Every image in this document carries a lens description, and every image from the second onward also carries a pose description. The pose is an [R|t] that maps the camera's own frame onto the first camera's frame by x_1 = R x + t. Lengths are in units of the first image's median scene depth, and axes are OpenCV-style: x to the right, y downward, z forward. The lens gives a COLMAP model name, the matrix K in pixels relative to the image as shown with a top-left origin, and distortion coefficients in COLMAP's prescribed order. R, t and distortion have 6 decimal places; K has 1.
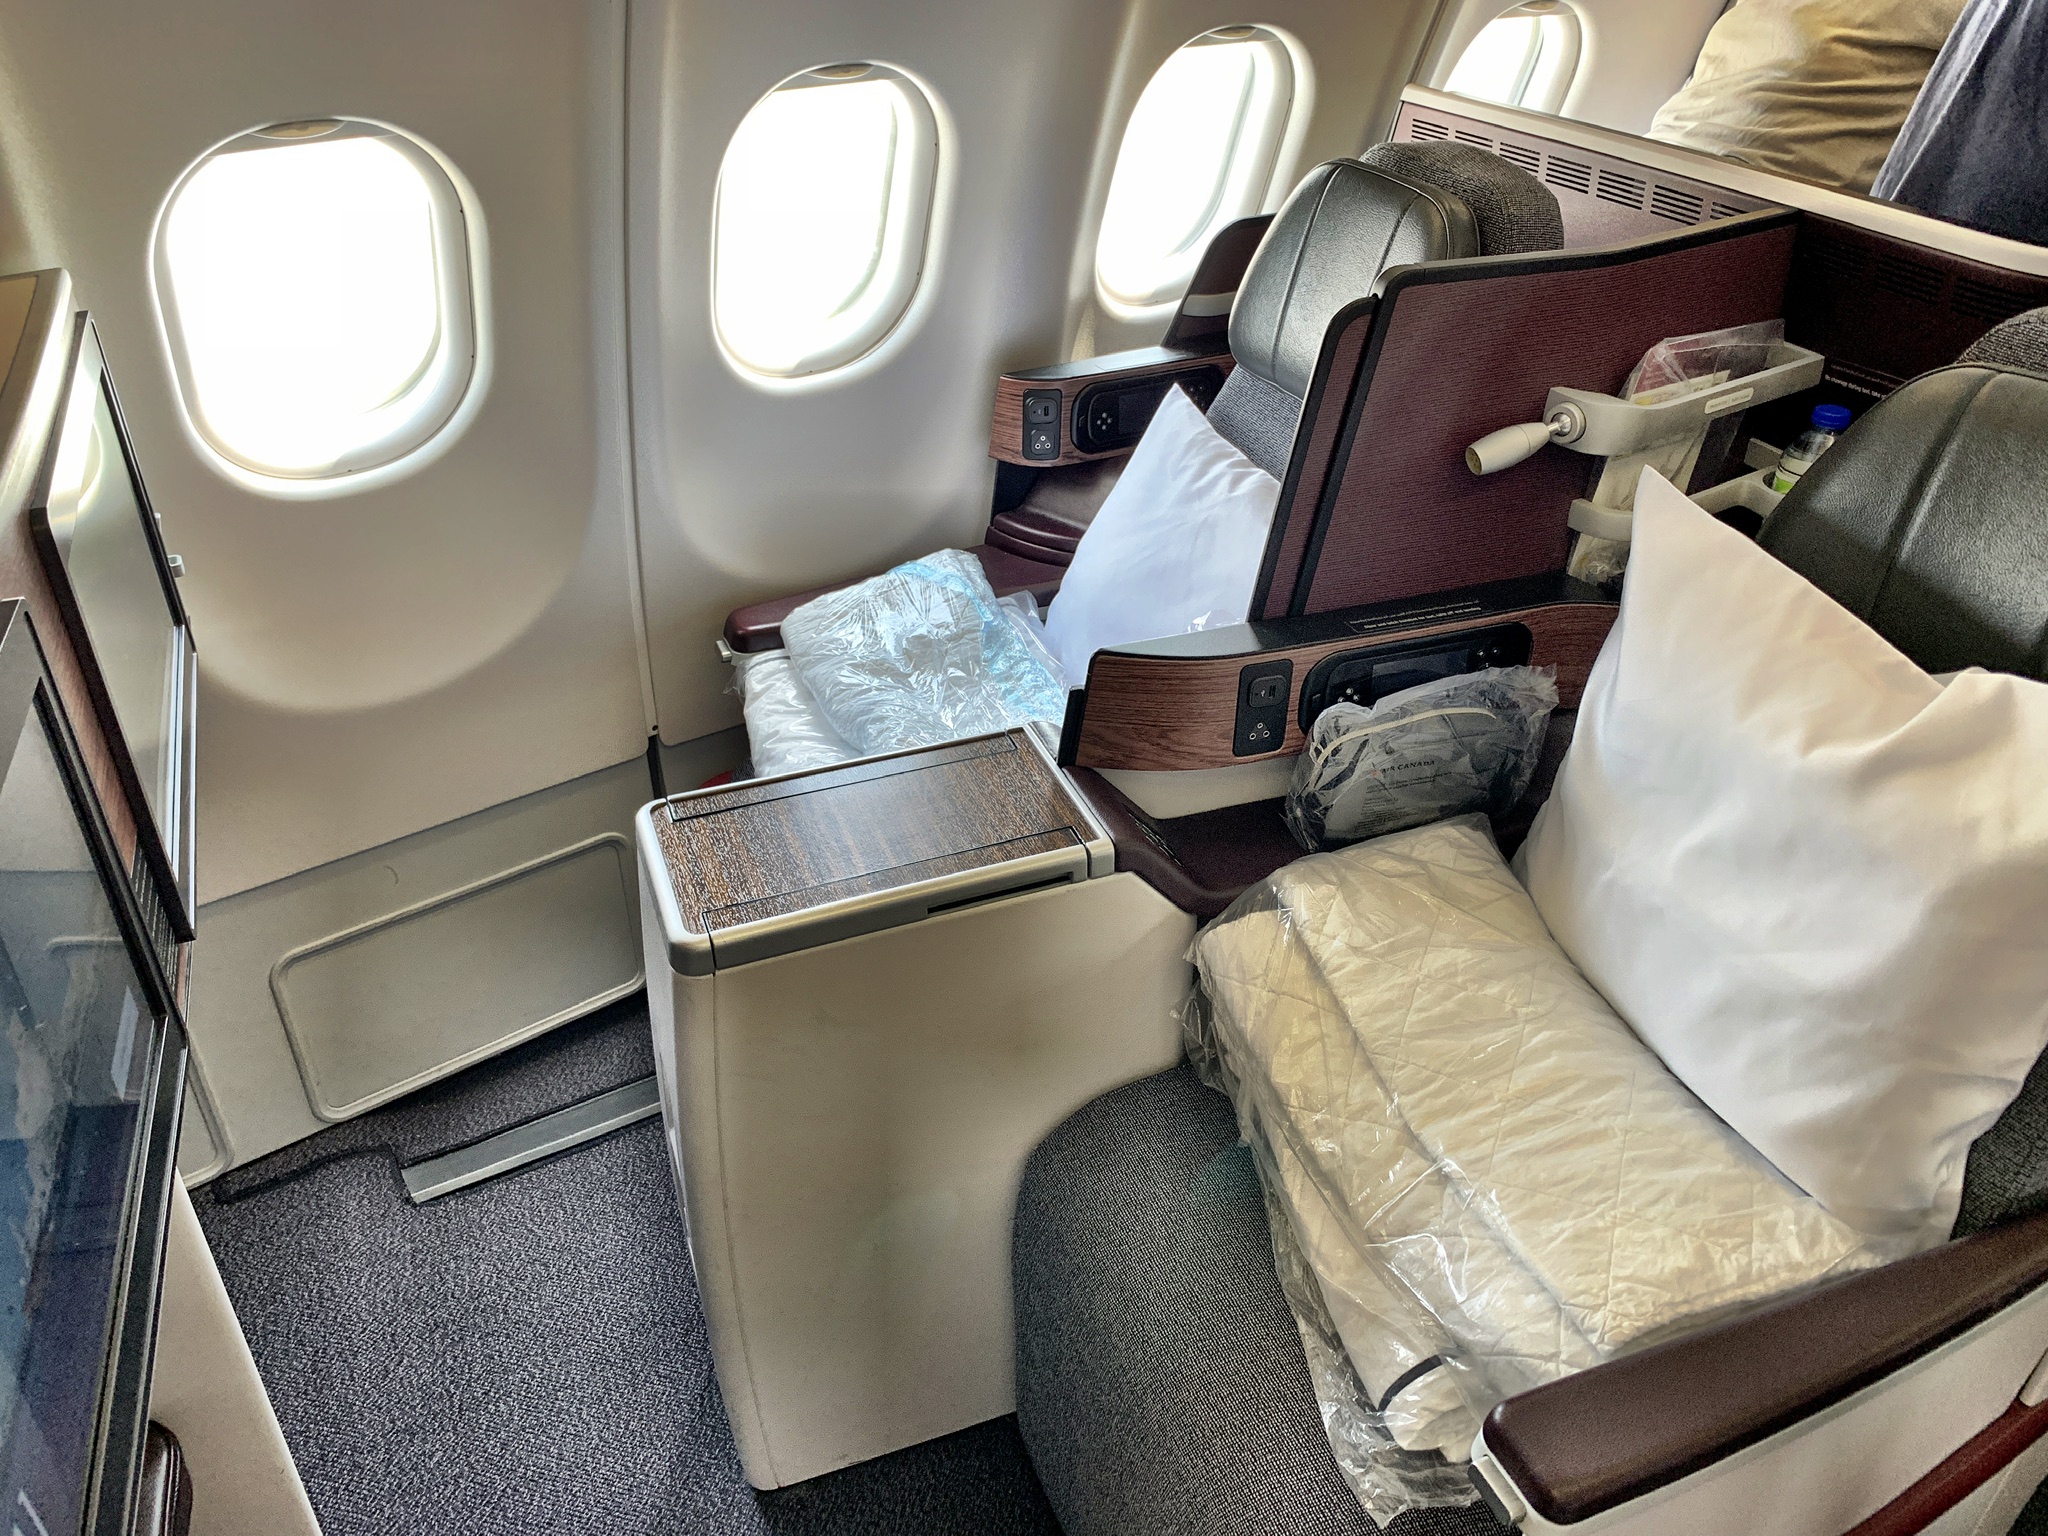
lens RADIAL K [[1515.2, 0, 1024.0], [0, 1515.2, 768.0], [0, 0, 1]] dist [0.053975, -0.119775]
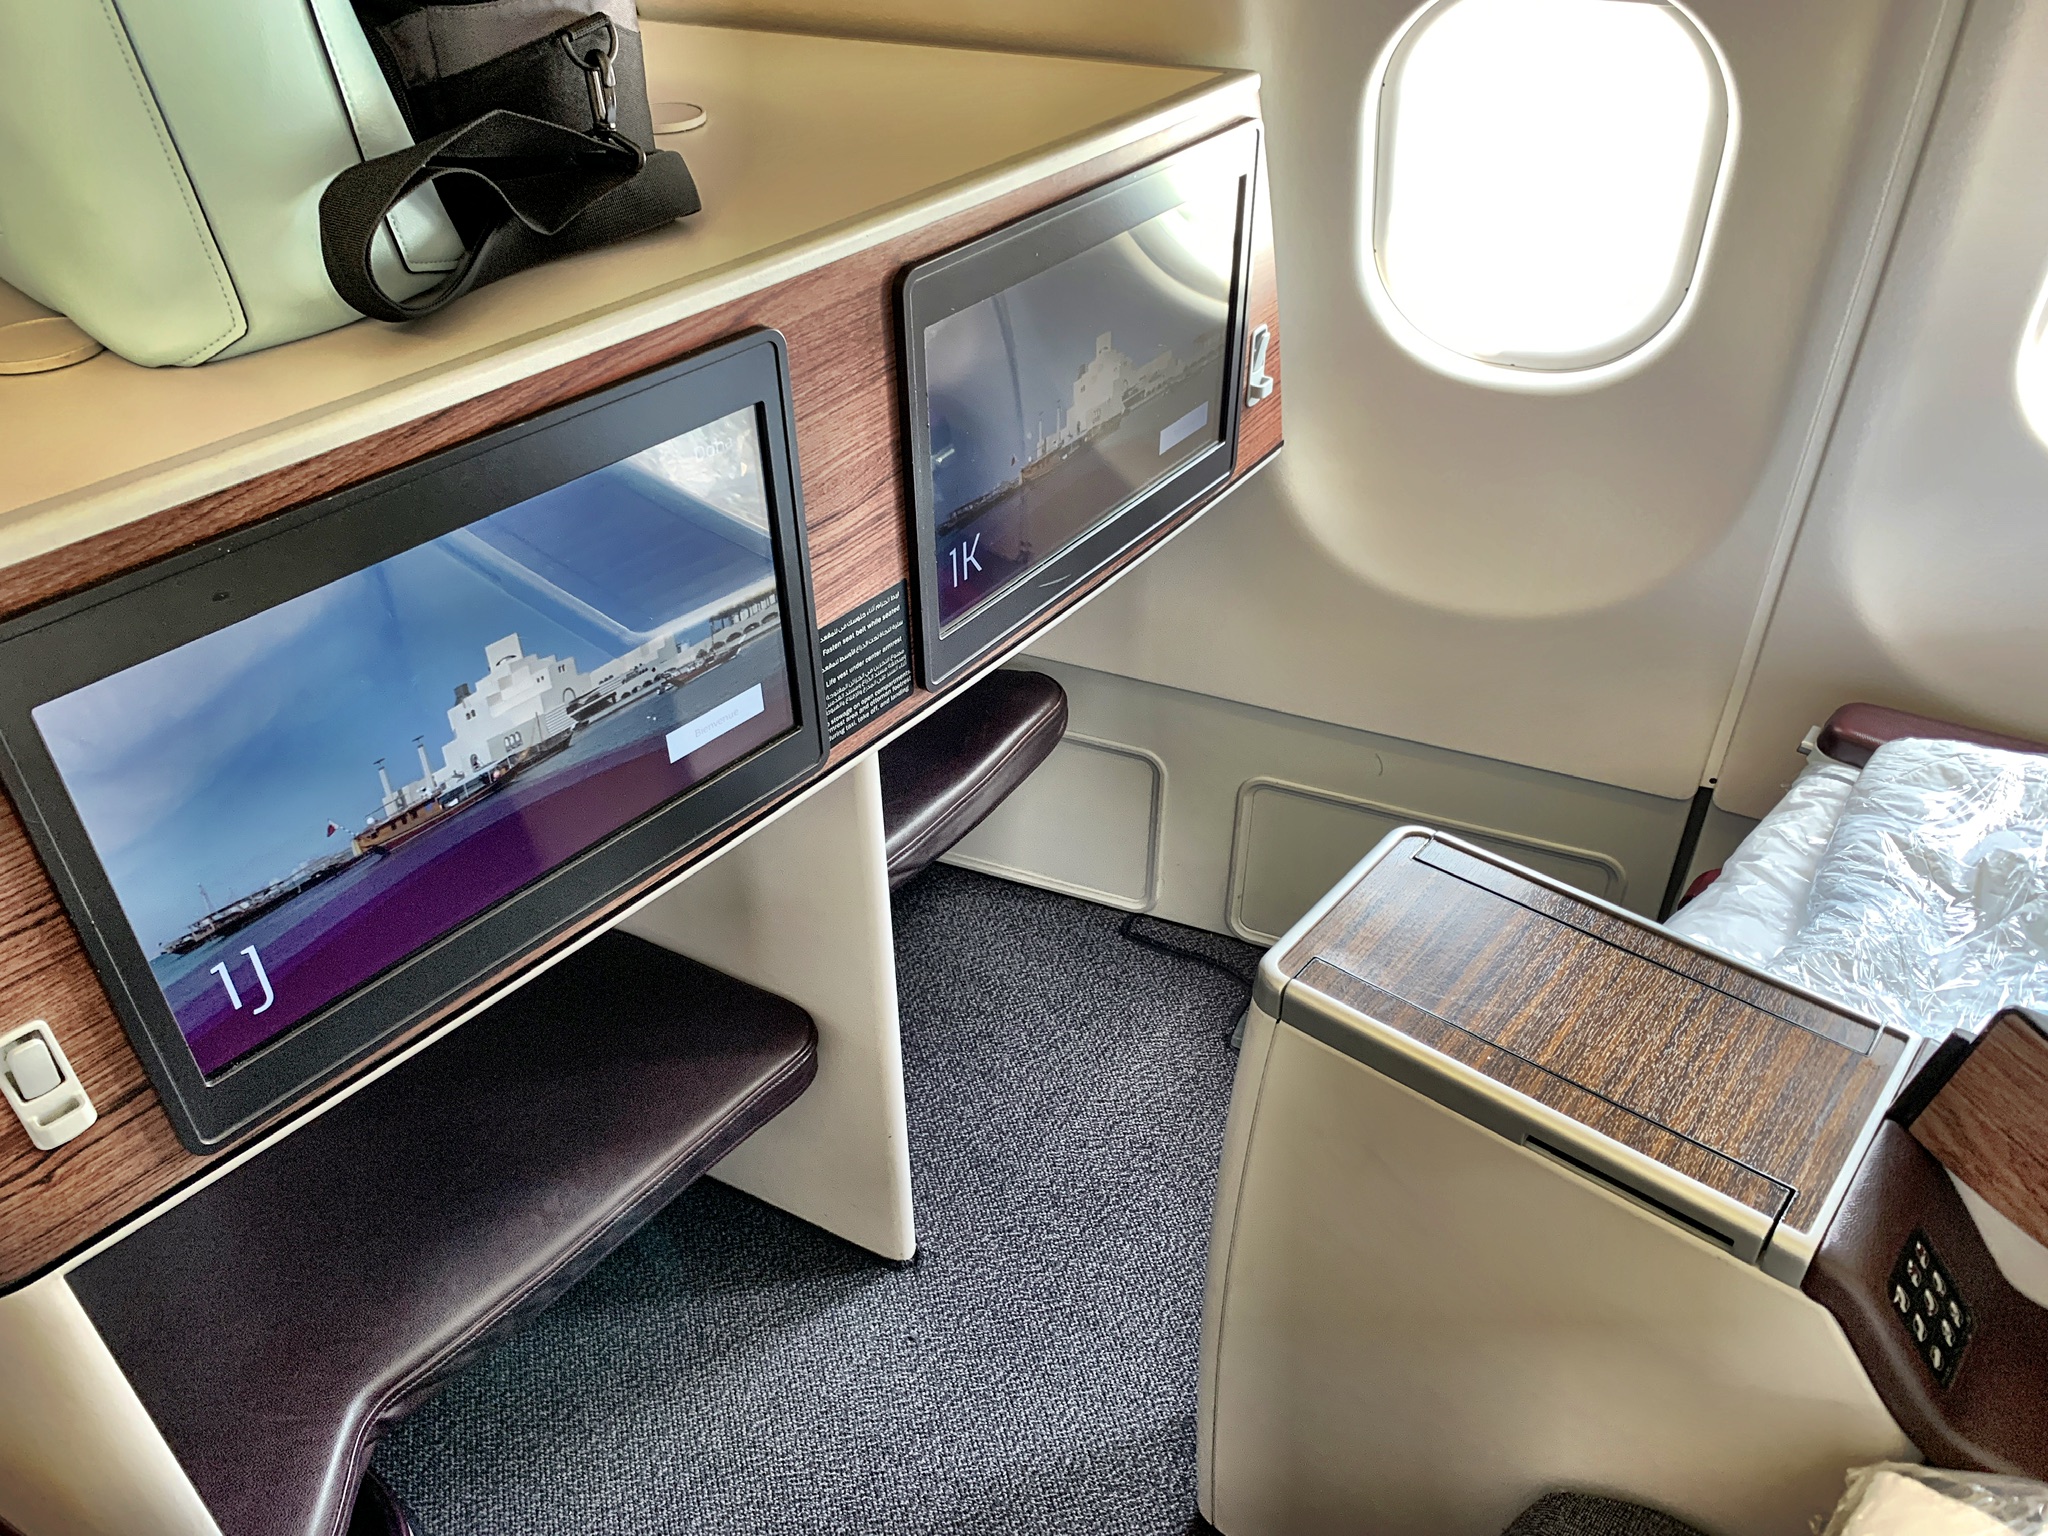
lens RADIAL K [[1515.2, 0, 1024.0], [0, 1515.2, 768.0], [0, 0, 1]] dist [0.053975, -0.119775]
pose [[0.498865, 0.511840, -0.699395, 0.165340], [-0.463701, 0.839394, 0.283547, -0.105360], [0.732199, 0.182859, 0.656085, 0.202114]]
